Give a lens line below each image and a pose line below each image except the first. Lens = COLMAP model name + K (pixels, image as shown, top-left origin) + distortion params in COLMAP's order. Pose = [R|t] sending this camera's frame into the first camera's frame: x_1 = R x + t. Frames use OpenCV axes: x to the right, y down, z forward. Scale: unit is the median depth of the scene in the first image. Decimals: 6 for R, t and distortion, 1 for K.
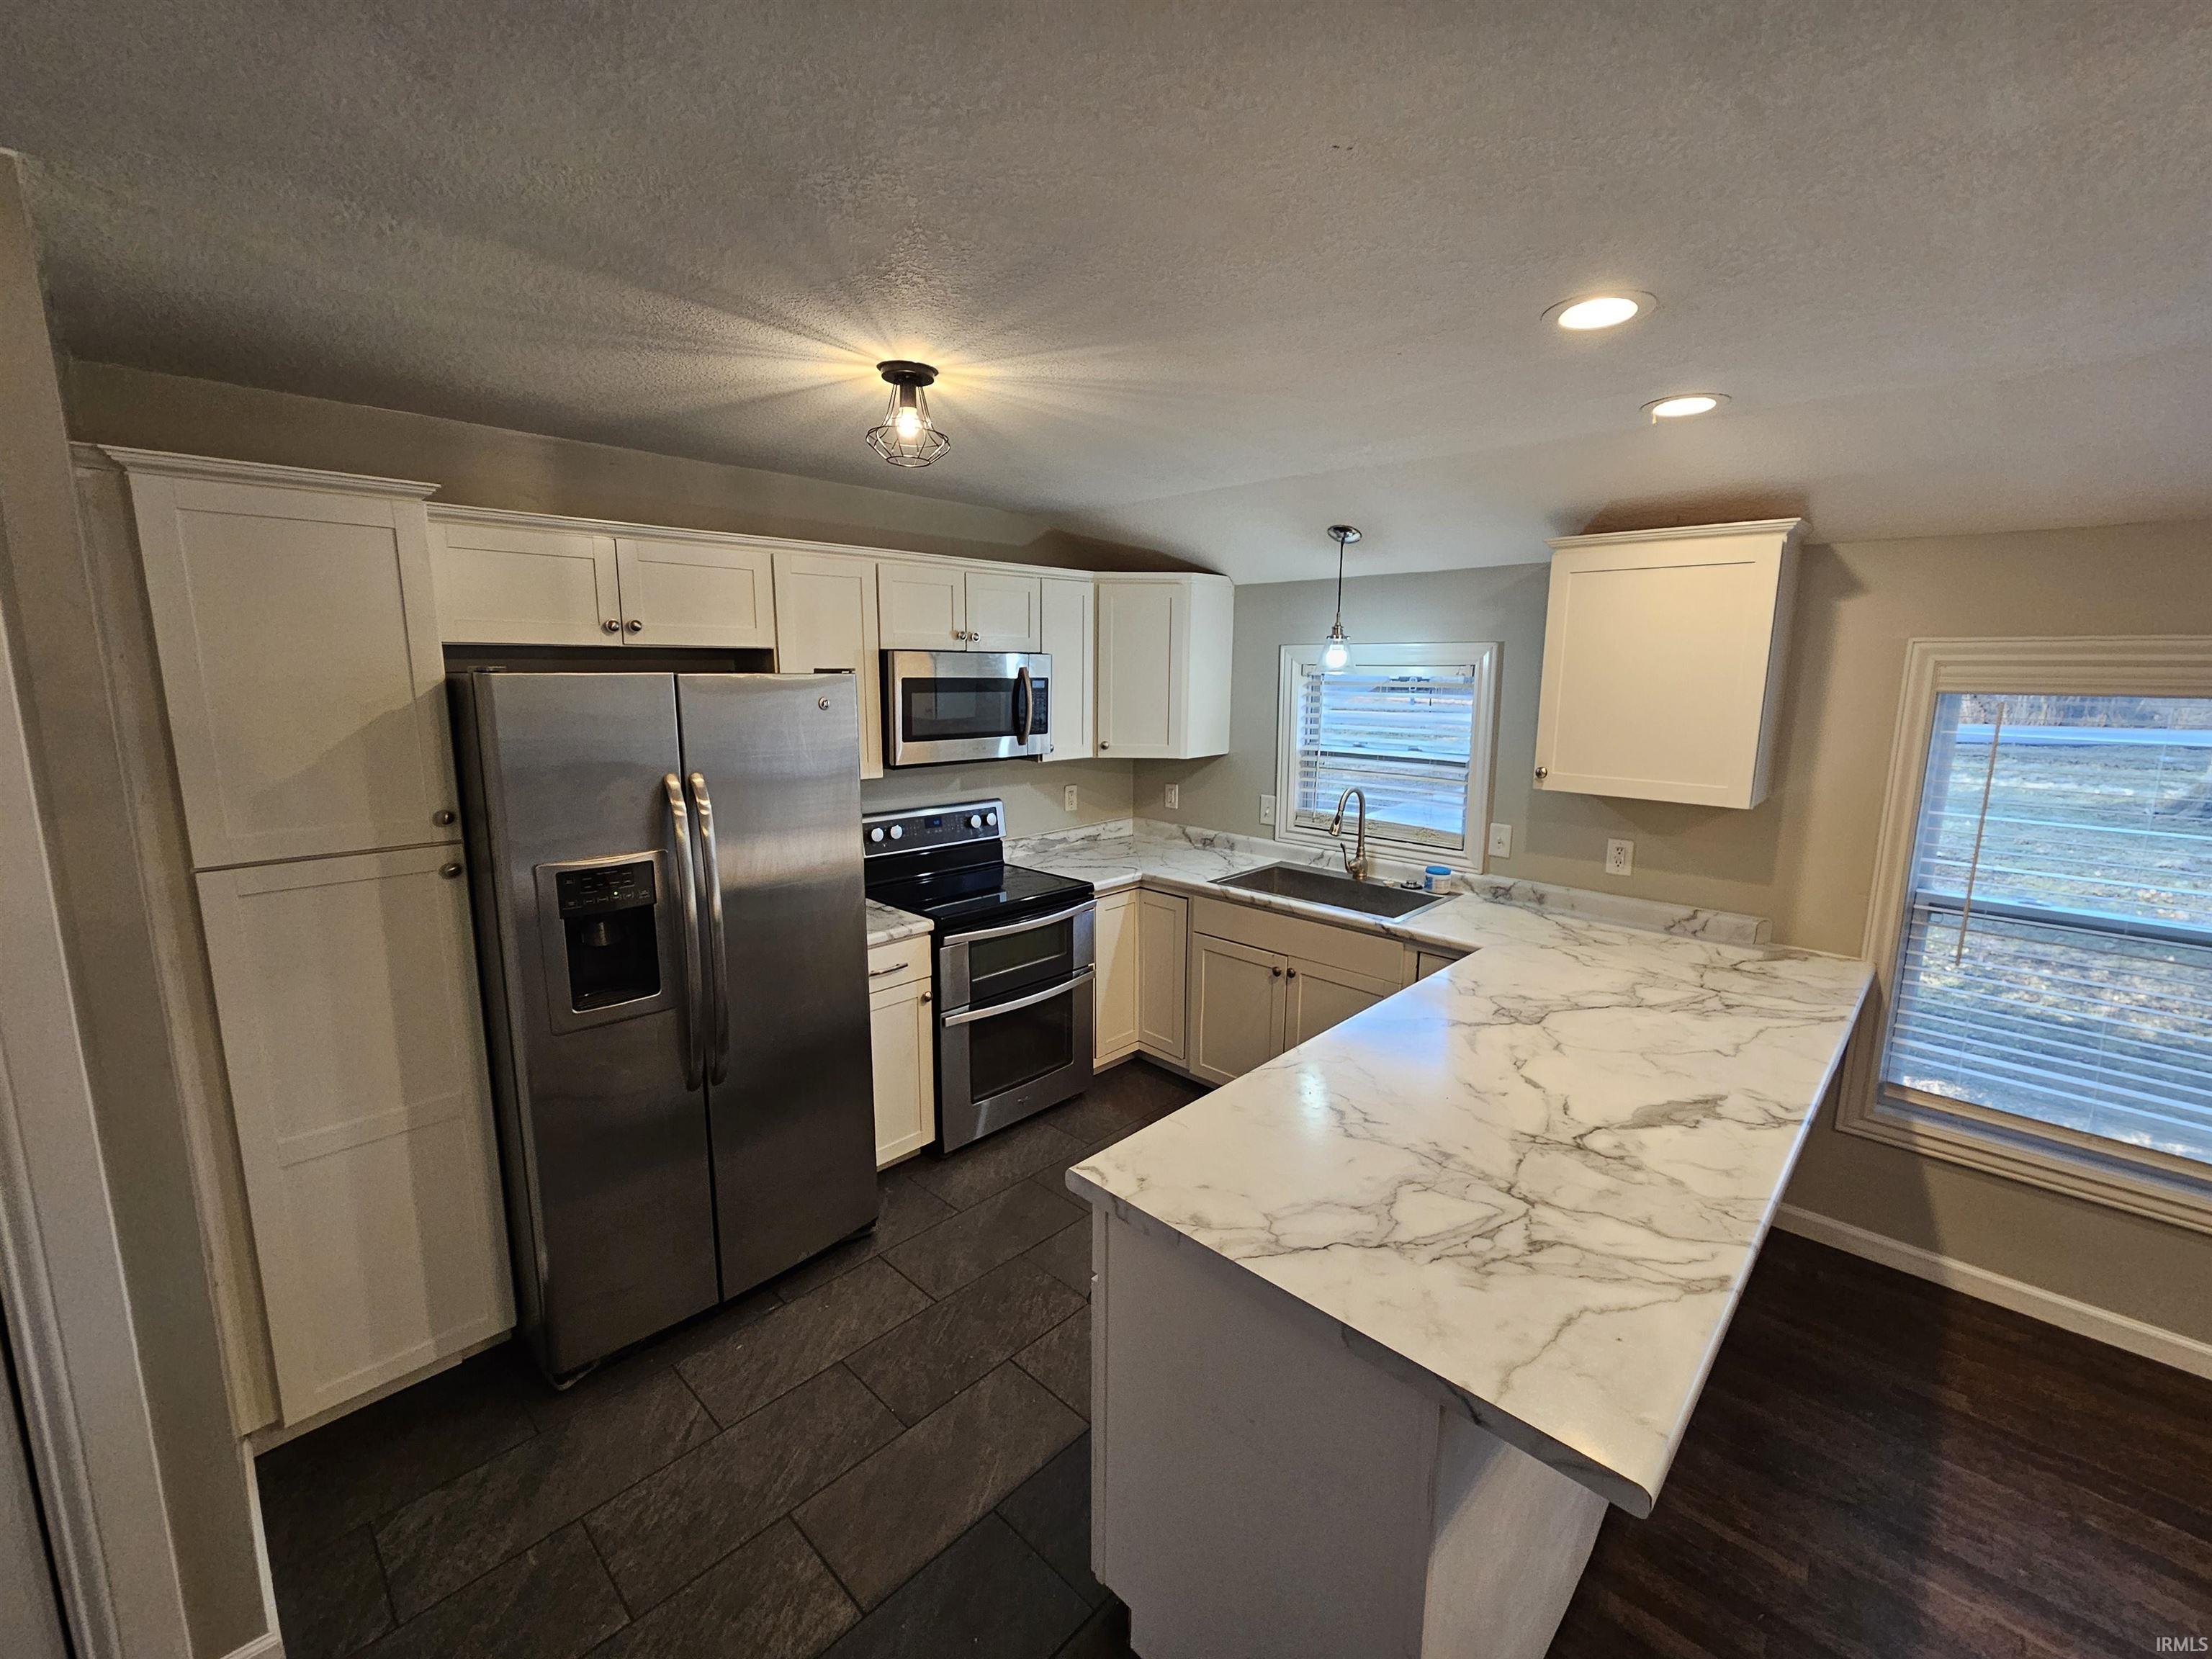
lens RADIAL K [[911.8, 0, 1115.9], [0, 911.8, 816.5], [0, 0, 1]] dist [0.002537, -0.000533]
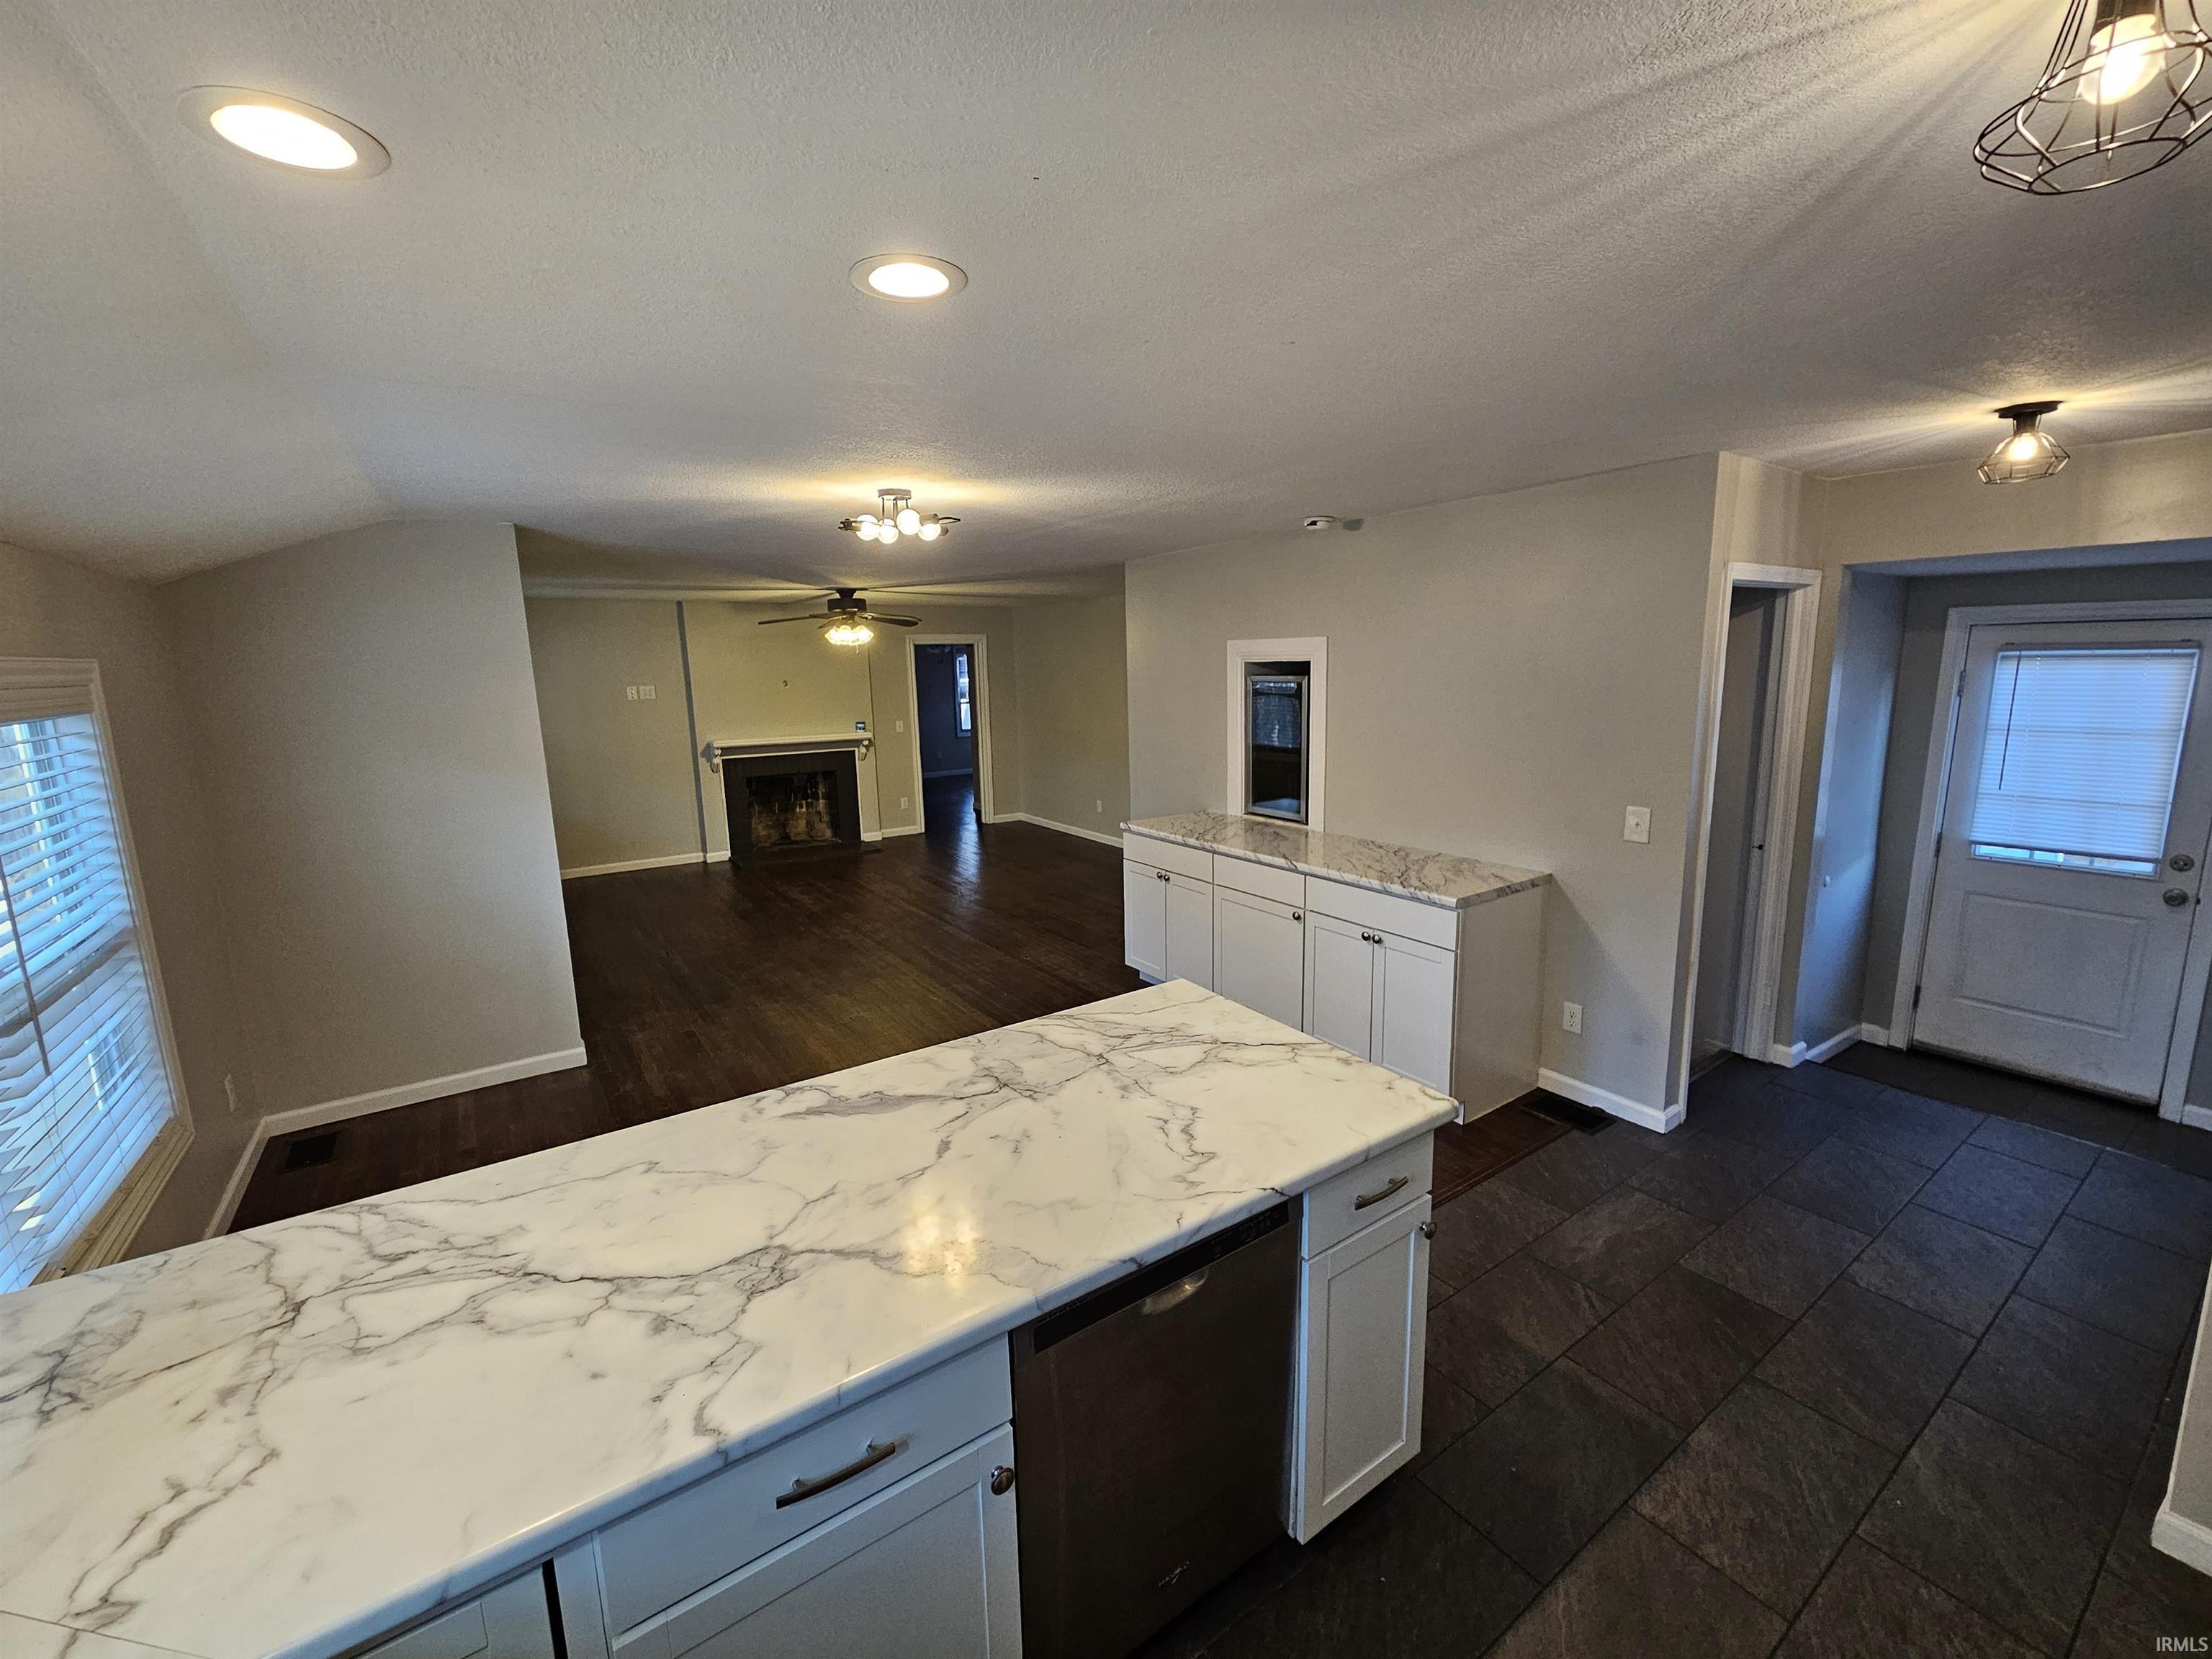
lens RADIAL K [[911.8, 0, 1115.9], [0, 911.8, 816.5], [0, 0, 1]] dist [0.002537, -0.000533]
pose [[-0.978483, -0.022655, 0.205082, 0.127333], [0.046441, 0.944266, 0.325890, -0.317838], [-0.201035, 0.328402, -0.922896, 1.819558]]
